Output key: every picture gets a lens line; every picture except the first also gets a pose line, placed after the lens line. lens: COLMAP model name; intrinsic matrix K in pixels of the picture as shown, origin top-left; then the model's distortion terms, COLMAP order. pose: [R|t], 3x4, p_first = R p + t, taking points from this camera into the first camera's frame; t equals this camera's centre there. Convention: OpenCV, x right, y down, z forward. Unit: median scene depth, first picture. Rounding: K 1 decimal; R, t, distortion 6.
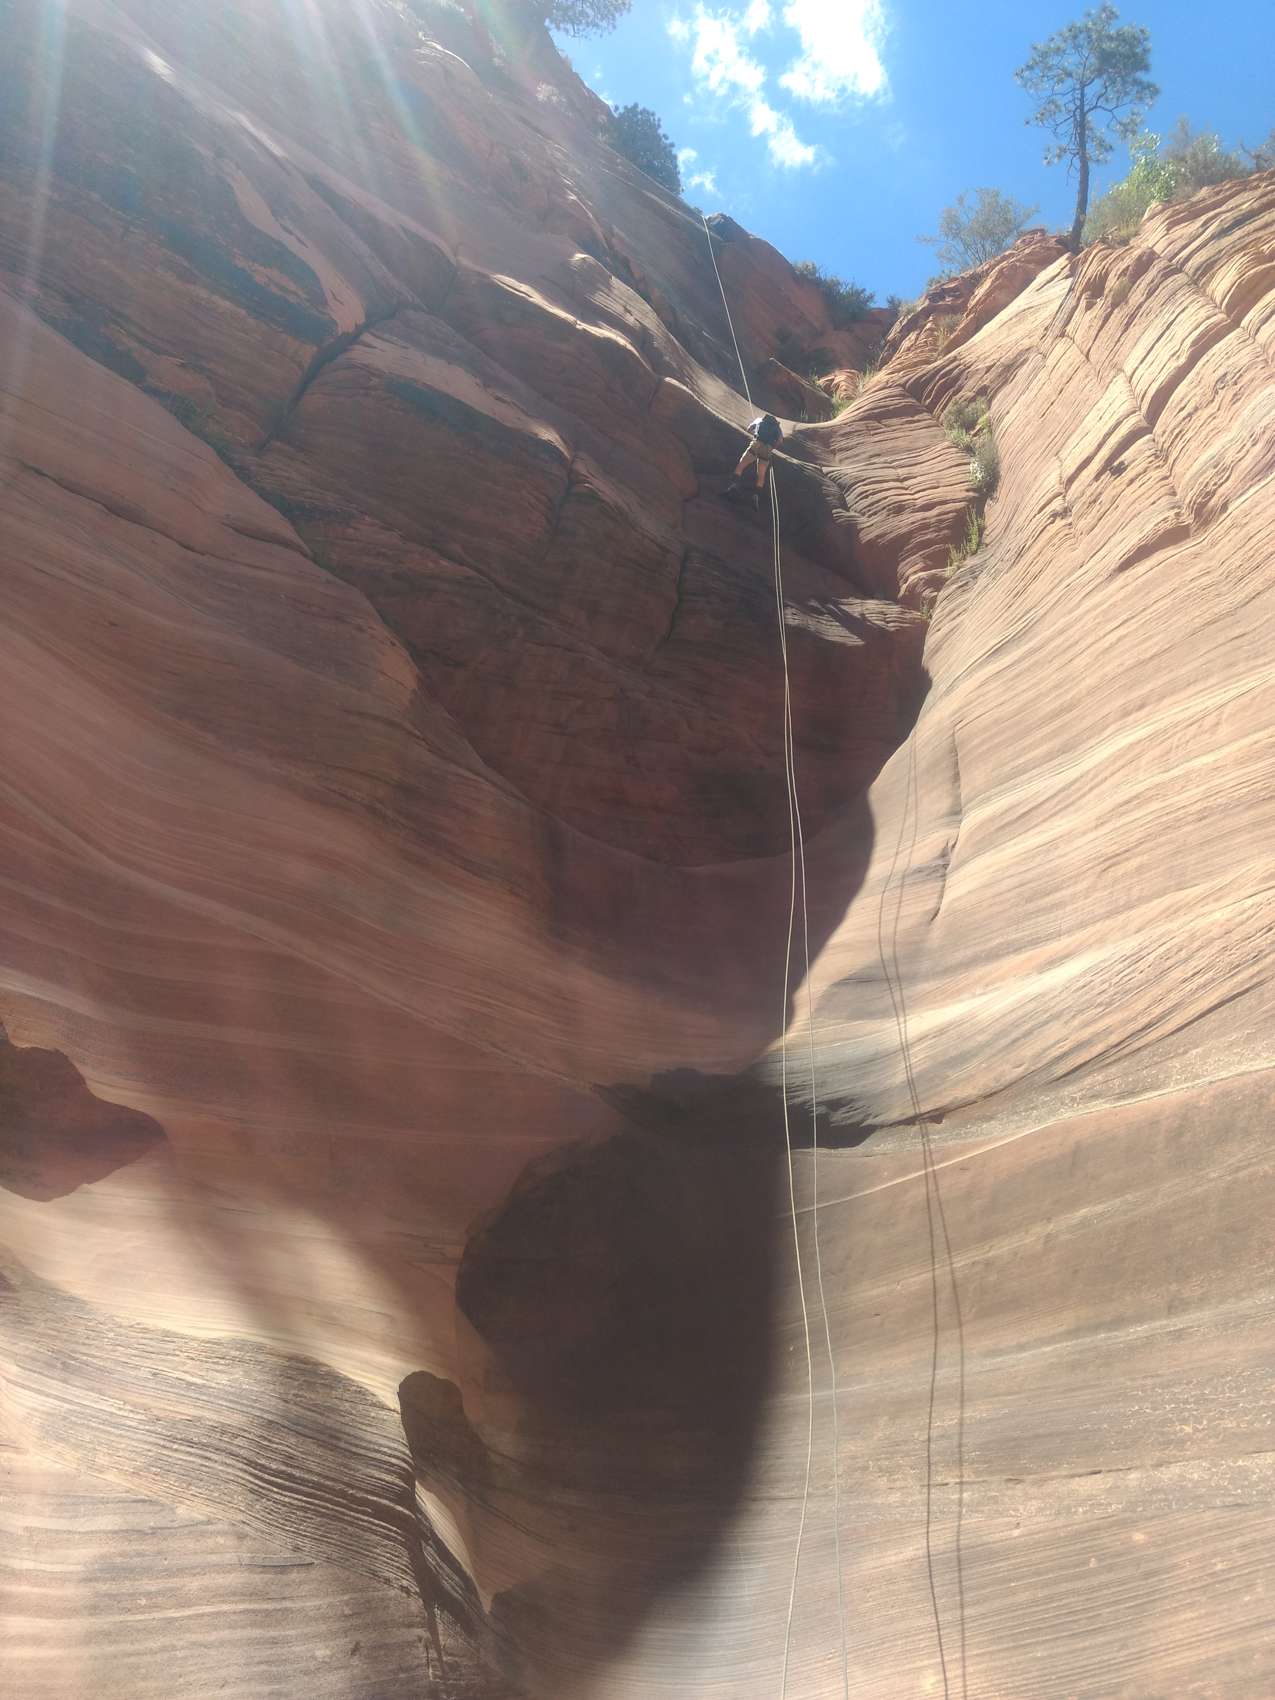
lens RADIAL K [[1365.2, 0, 637.2], [0, 1365.2, 855.2], [0, 0, 1]] dist [-0.004885, 0.069531]
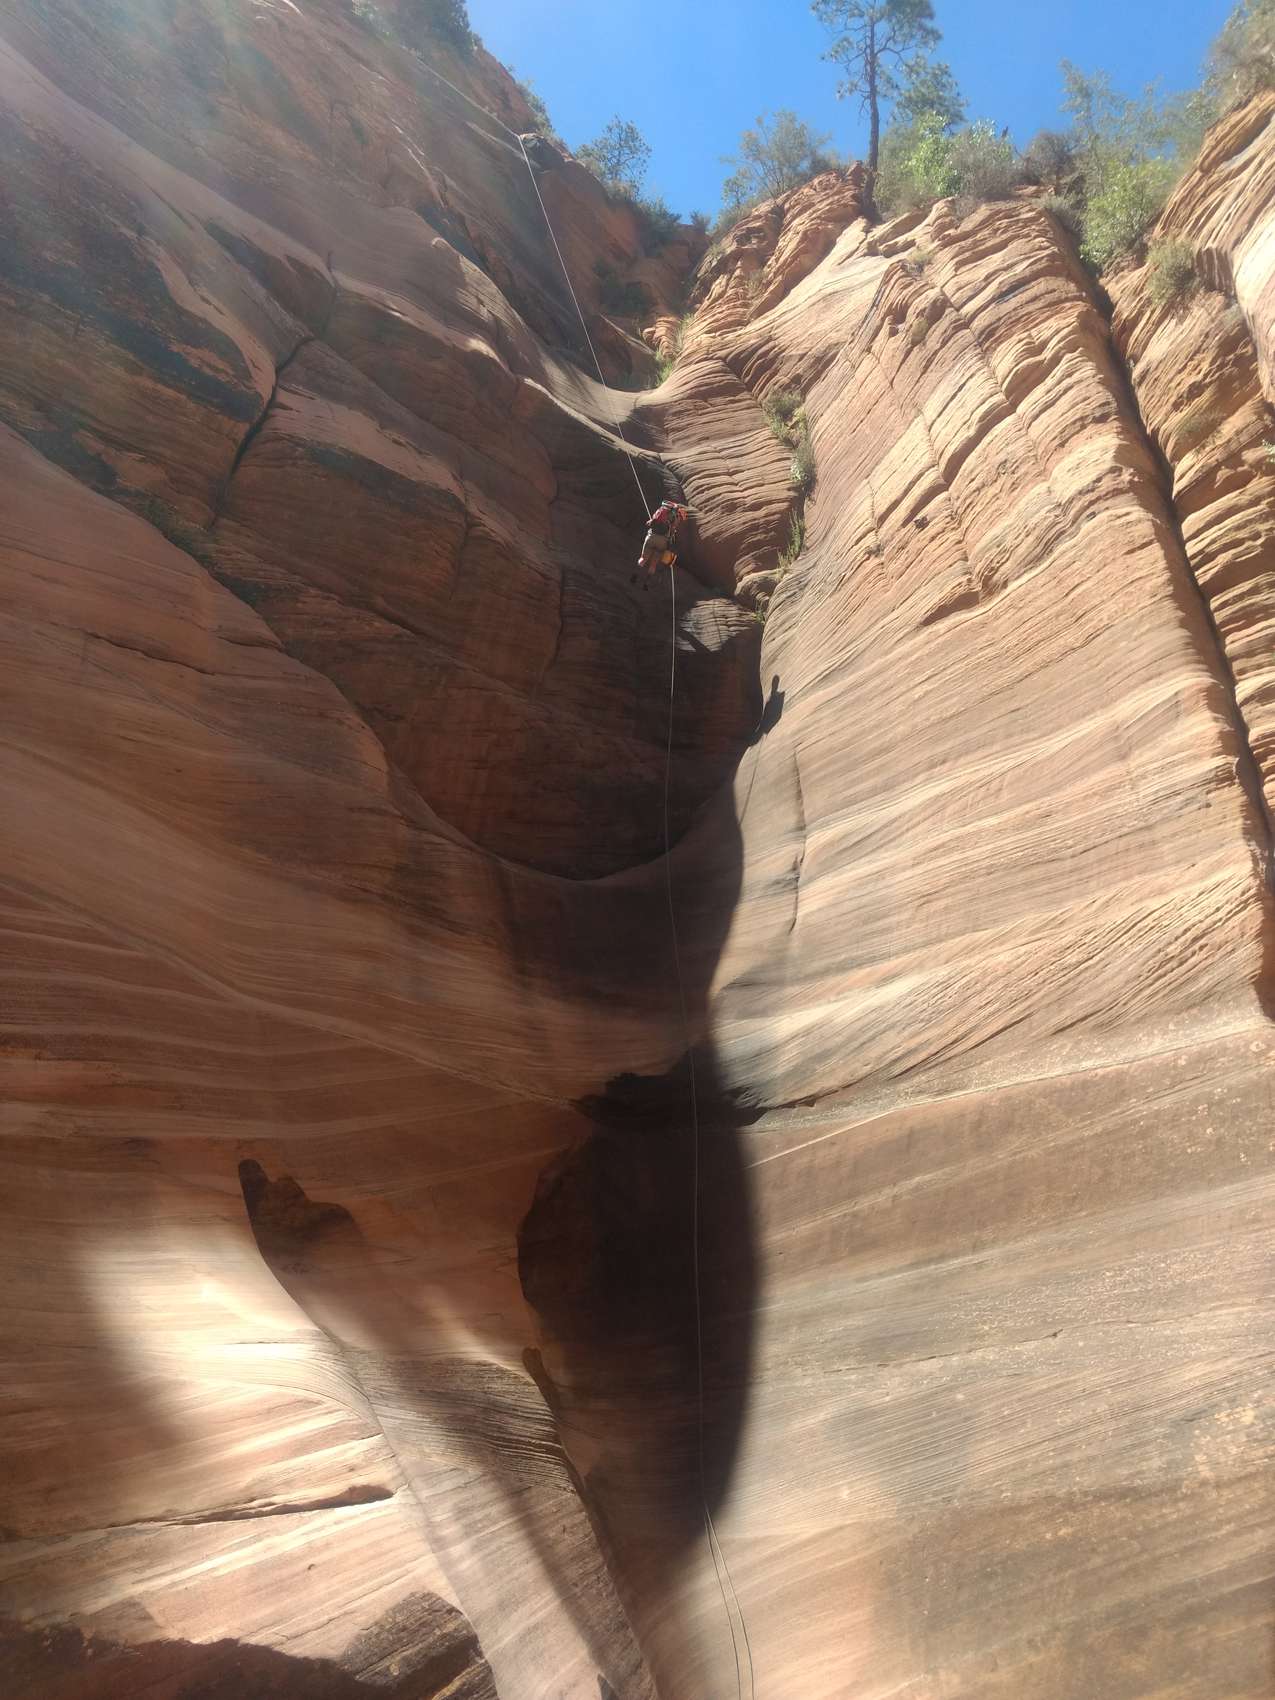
lens RADIAL K [[1413.4, 0, 632.0], [0, 1413.4, 840.1], [0, 0, 1]] dist [0.023635, 0.014666]
pose [[0.983979, -0.042087, 0.173248, -0.163847], [0.014760, 0.987632, 0.156092, -0.246137], [-0.177675, -0.151034, 0.972430, -0.280666]]
